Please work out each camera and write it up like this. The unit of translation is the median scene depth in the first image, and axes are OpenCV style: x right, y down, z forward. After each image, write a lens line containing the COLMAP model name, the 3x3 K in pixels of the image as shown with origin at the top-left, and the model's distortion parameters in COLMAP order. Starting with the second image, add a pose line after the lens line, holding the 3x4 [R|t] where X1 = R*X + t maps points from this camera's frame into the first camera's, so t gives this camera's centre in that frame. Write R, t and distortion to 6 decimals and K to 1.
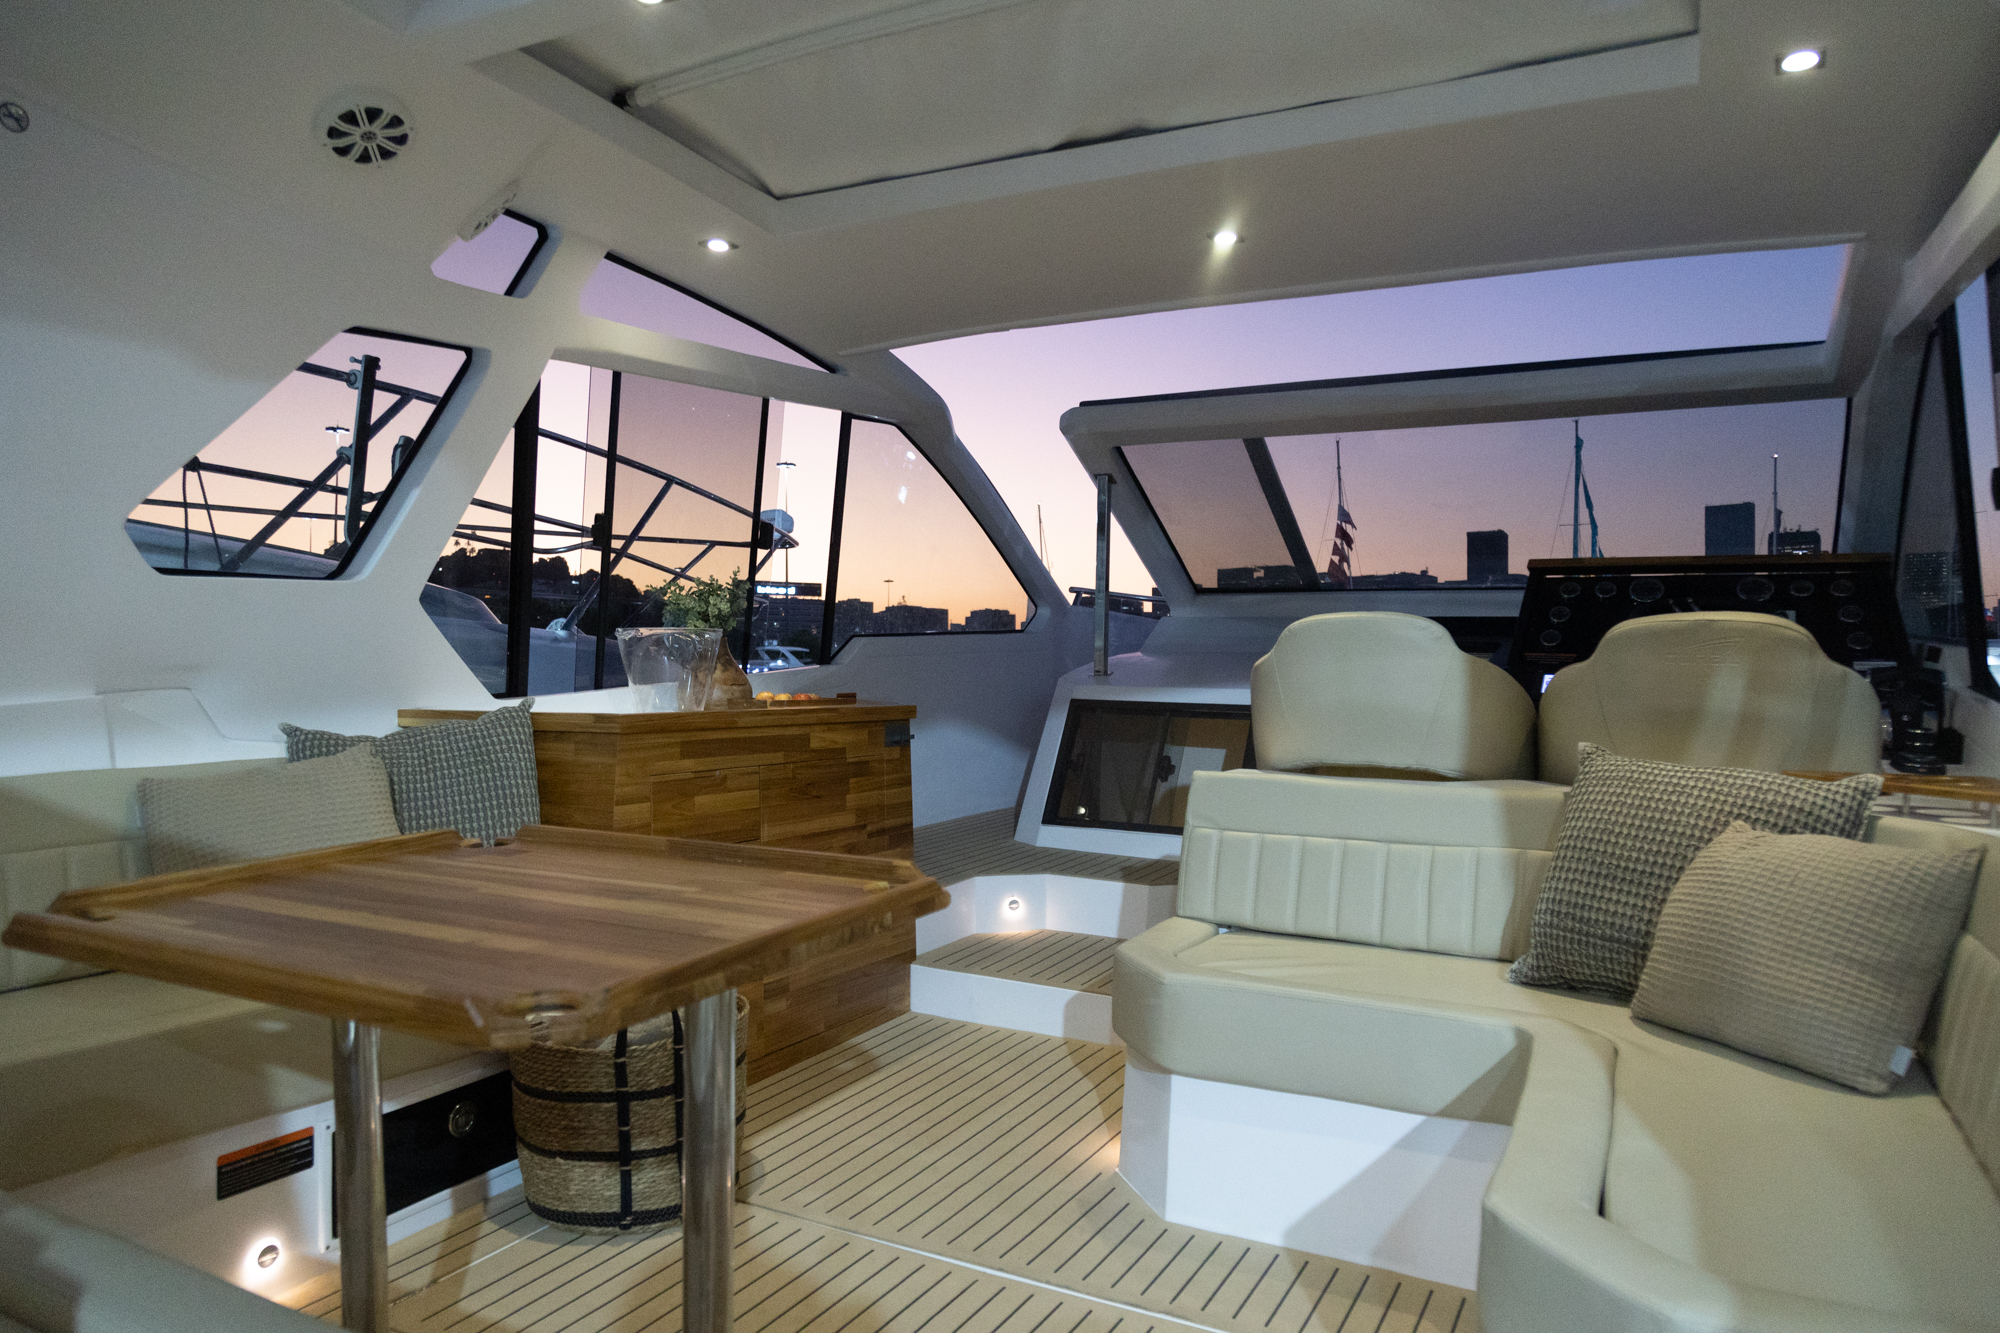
lens RADIAL K [[1359.8, 0, 1001.6], [0, 1359.8, 636.9], [0, 0, 1]] dist [-0.001508, -0.000339]
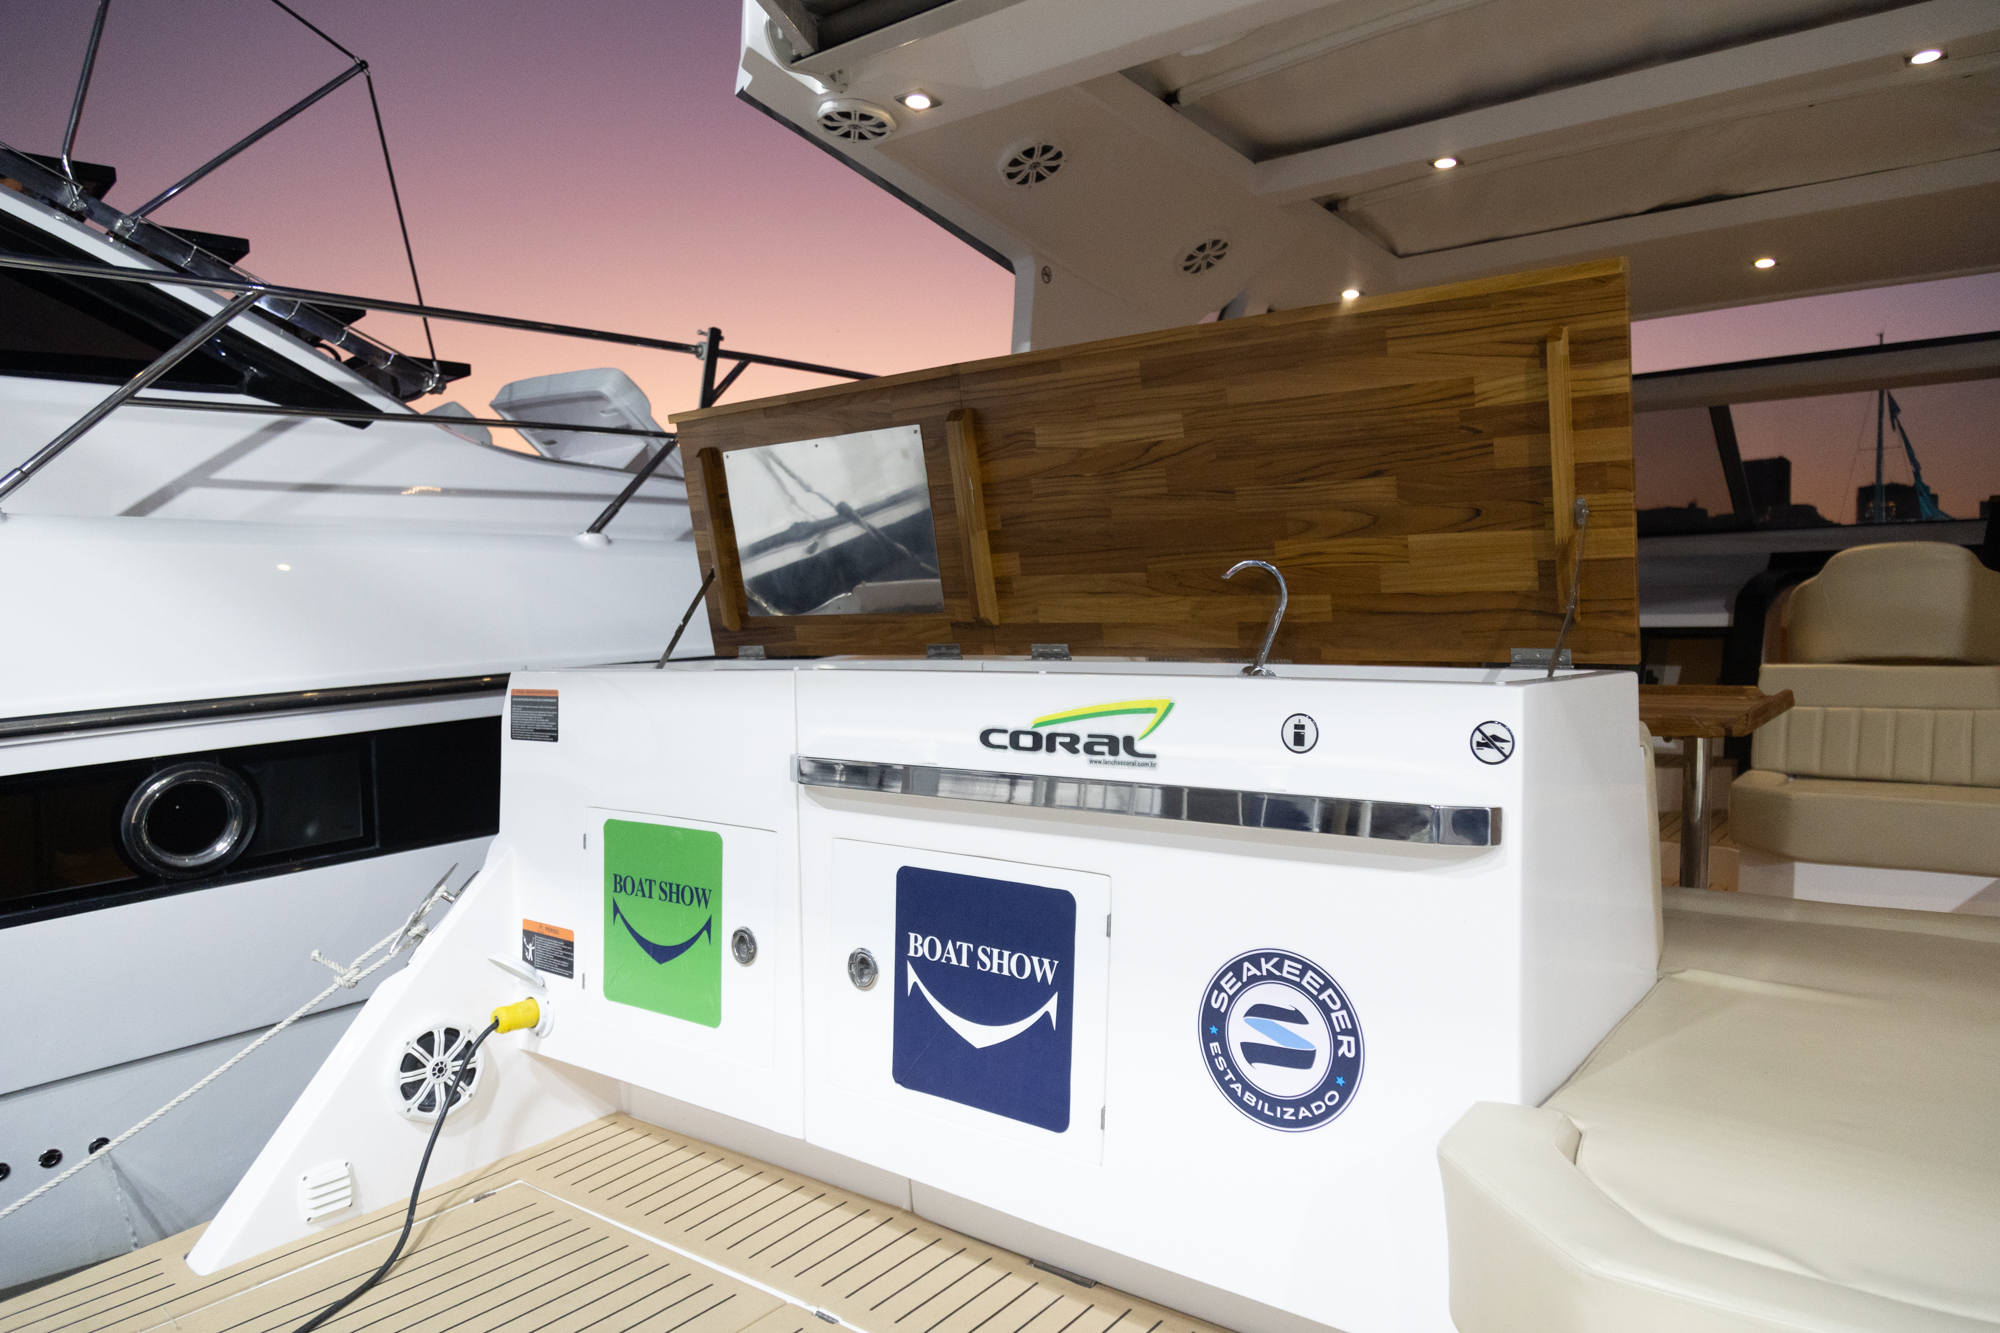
lens RADIAL K [[1341.7, 0, 1000.0], [0, 1341.7, 666.5], [0, 0, 1]] dist [-0.007303, 0.000323]
pose [[0.988292, -0.030837, -0.149427, -0.429835], [0.039443, 0.997708, 0.054977, -0.004704], [0.147389, -0.060227, 0.987243, -0.462751]]
